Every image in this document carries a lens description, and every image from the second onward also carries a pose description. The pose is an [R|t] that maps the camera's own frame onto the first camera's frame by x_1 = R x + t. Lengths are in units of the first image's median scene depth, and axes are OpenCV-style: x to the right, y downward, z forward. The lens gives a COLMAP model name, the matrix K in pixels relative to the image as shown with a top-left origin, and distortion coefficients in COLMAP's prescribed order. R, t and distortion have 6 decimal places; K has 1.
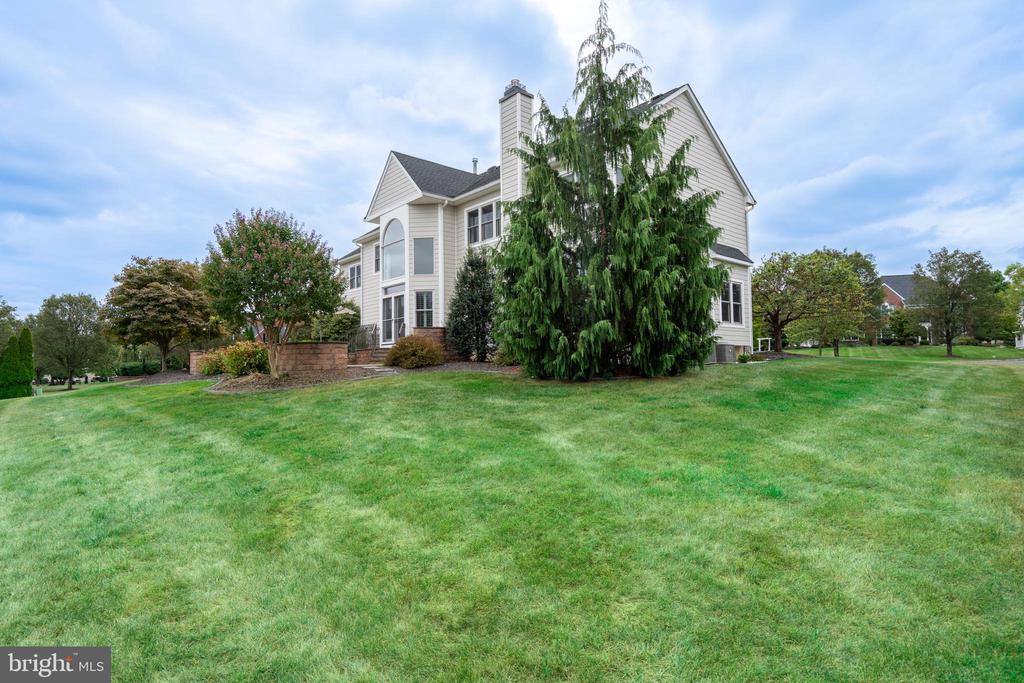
lens RADIAL K [[551.2, 0, 512.2], [0, 551.2, 342.8], [0, 0, 1]] dist [0.000309, -0.000103]
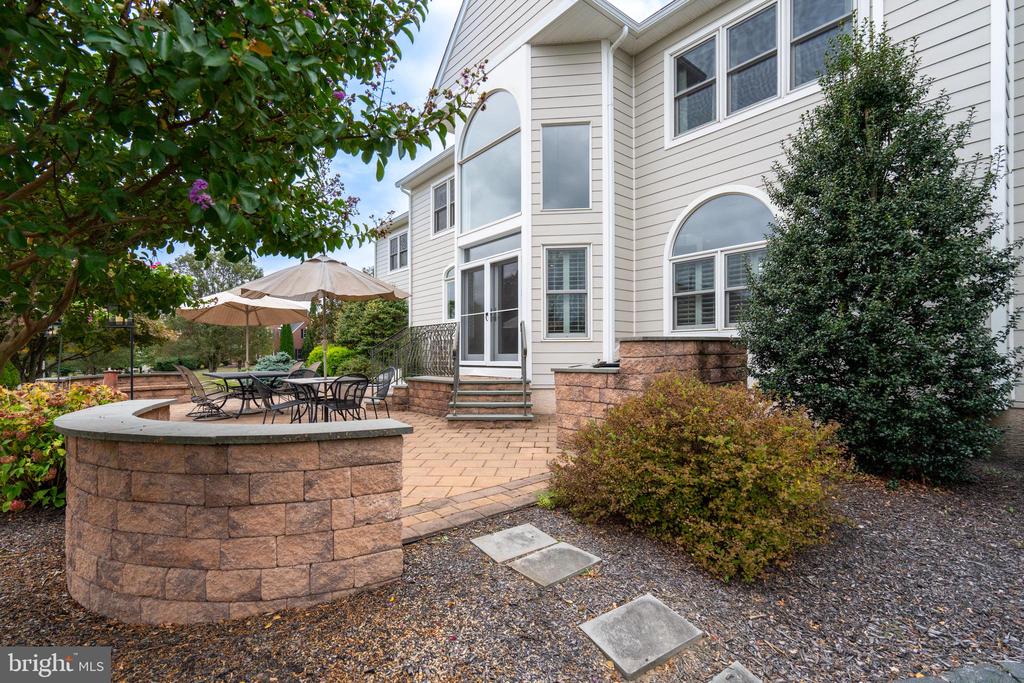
lens RADIAL K [[479.6, 0, 512.3], [0, 479.6, 343.5], [0, 0, 1]] dist [0.000214, -0.000314]
pose [[0.999530, 0.008992, -0.029314, -0.183930], [-0.008609, 0.999877, 0.013146, -0.022347], [0.029429, -0.012887, 0.999484, 0.601661]]
